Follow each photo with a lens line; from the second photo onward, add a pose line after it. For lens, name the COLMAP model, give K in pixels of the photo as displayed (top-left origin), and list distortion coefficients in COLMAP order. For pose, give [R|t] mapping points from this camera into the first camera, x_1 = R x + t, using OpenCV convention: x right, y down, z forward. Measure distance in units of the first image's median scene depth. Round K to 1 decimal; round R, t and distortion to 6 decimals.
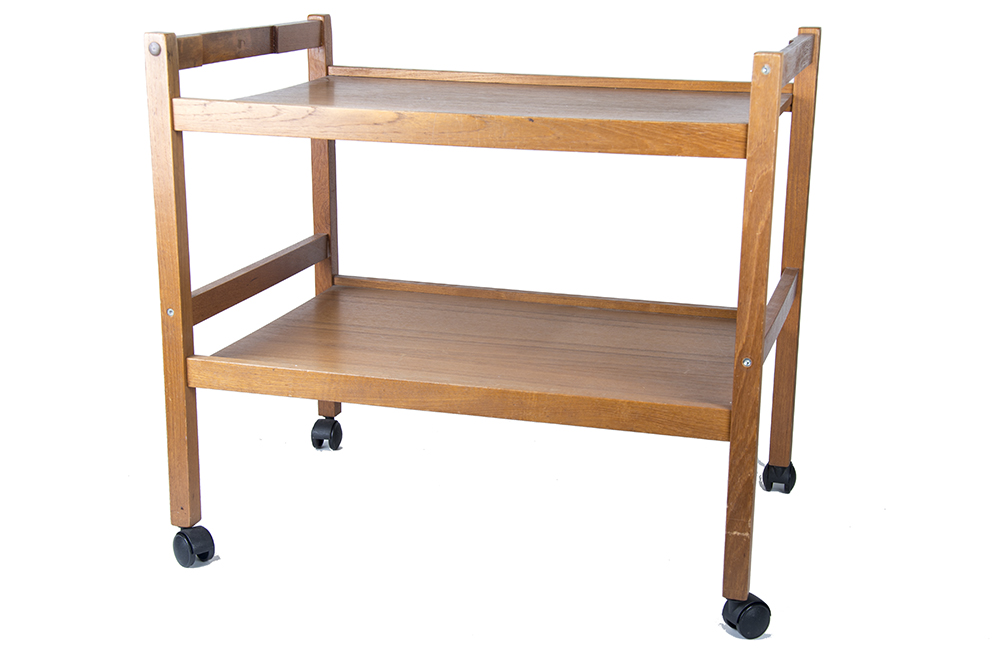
lens RADIAL K [[1494.1, 0, 499.2], [0, 1494.1, 336.8], [0, 0, 1]] dist [0.142829, 0.000000]
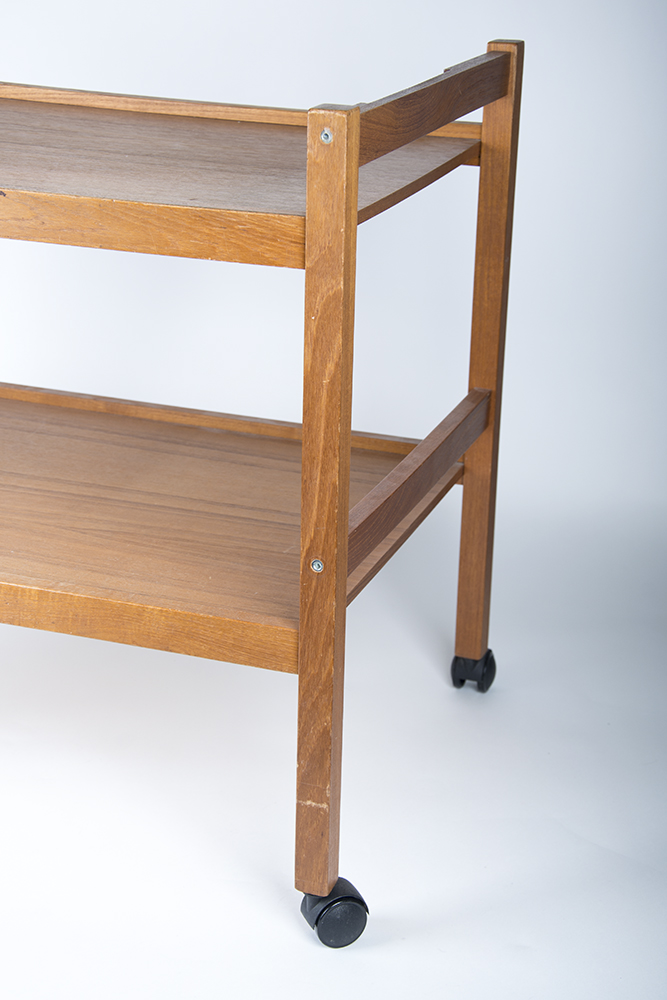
lens RADIAL K [[1775.8, 0, 334.5], [0, 1775.8, 502.4], [0, 0, 1]] dist [0.252766, 0.000000]
pose [[0.998552, 0.030083, -0.044591, 0.198866], [-0.025903, 0.995466, 0.091522, -0.081704], [0.047142, -0.090235, 0.994804, 0.191979]]
